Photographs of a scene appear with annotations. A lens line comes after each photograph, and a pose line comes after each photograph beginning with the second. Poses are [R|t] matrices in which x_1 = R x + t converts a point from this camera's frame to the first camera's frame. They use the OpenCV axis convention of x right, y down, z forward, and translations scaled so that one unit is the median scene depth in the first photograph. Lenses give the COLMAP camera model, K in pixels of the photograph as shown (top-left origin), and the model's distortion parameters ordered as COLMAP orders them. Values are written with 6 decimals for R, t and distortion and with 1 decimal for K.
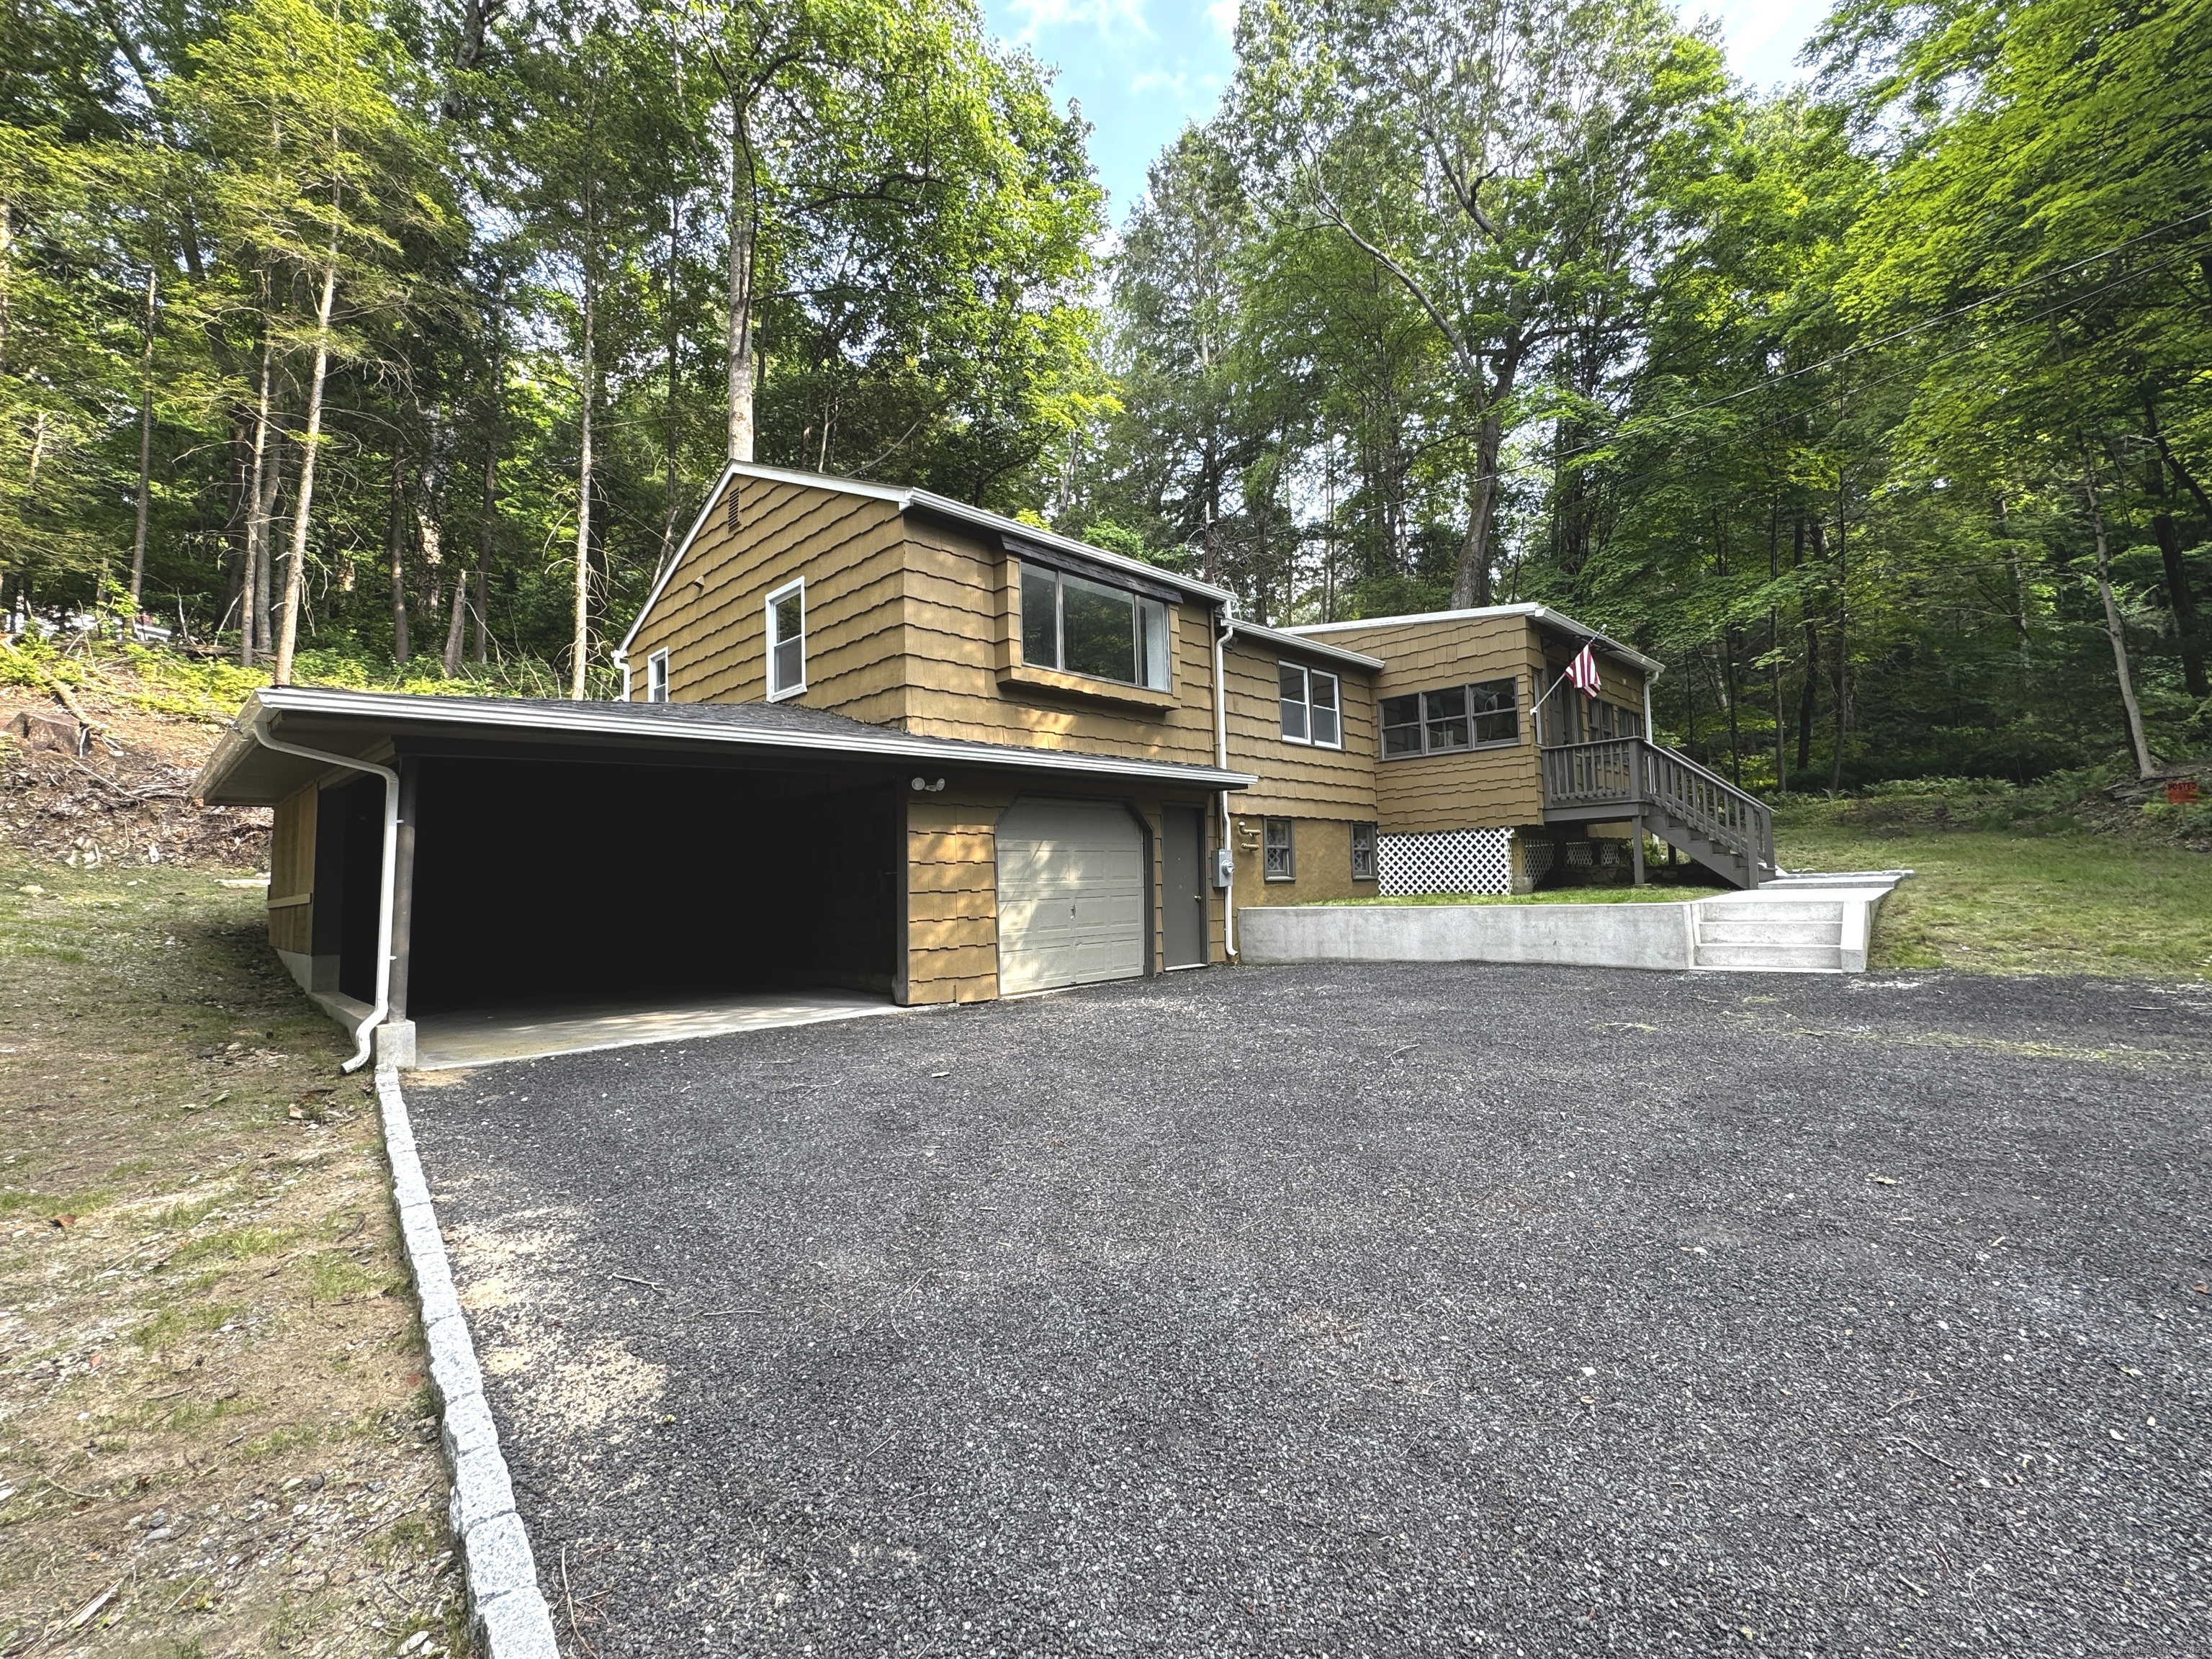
lens RADIAL K [[975.7, 0, 1109.5], [0, 975.7, 831.7], [0, 0, 1]] dist [0.001424, 0.000026]
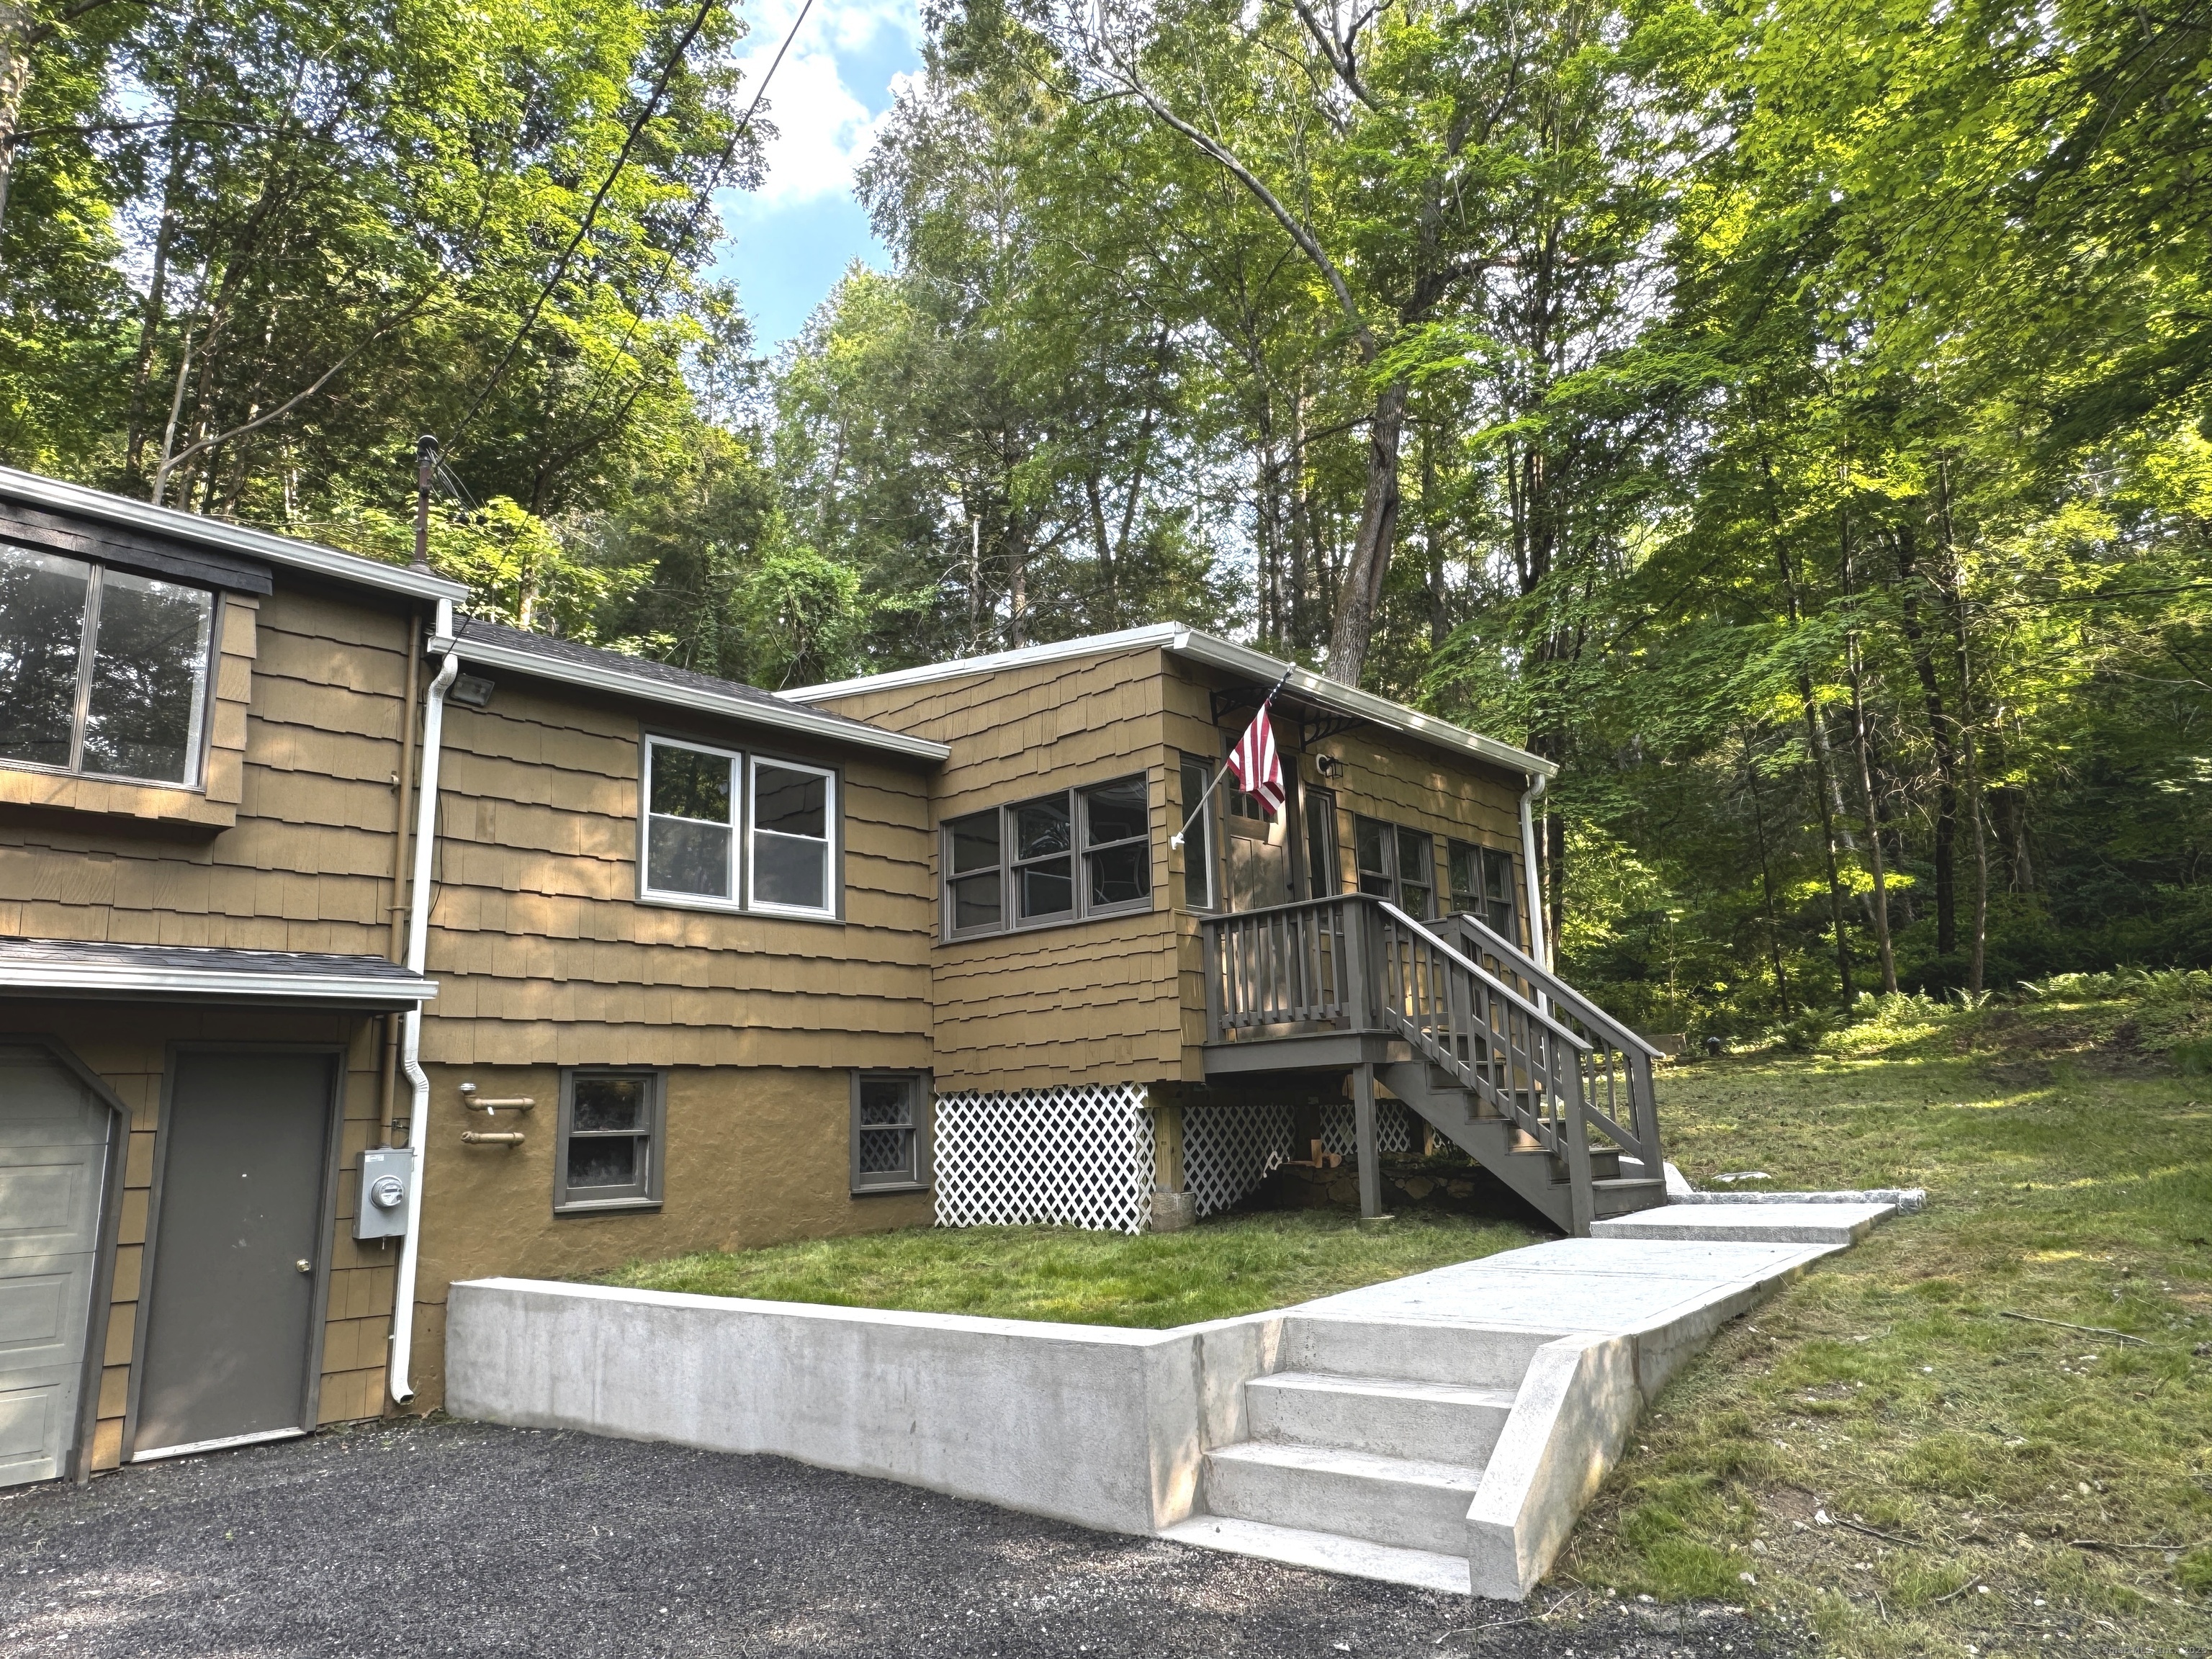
lens RADIAL K [[1442.7, 0, 1101.7], [0, 1442.7, 823.4], [0, 0, 1]] dist [0.001368, -0.001243]
pose [[0.999419, 0.003546, 0.033888, 0.405407], [0.001556, 0.988782, -0.149354, -0.028257], [-0.034038, 0.149320, 0.988203, 0.322409]]
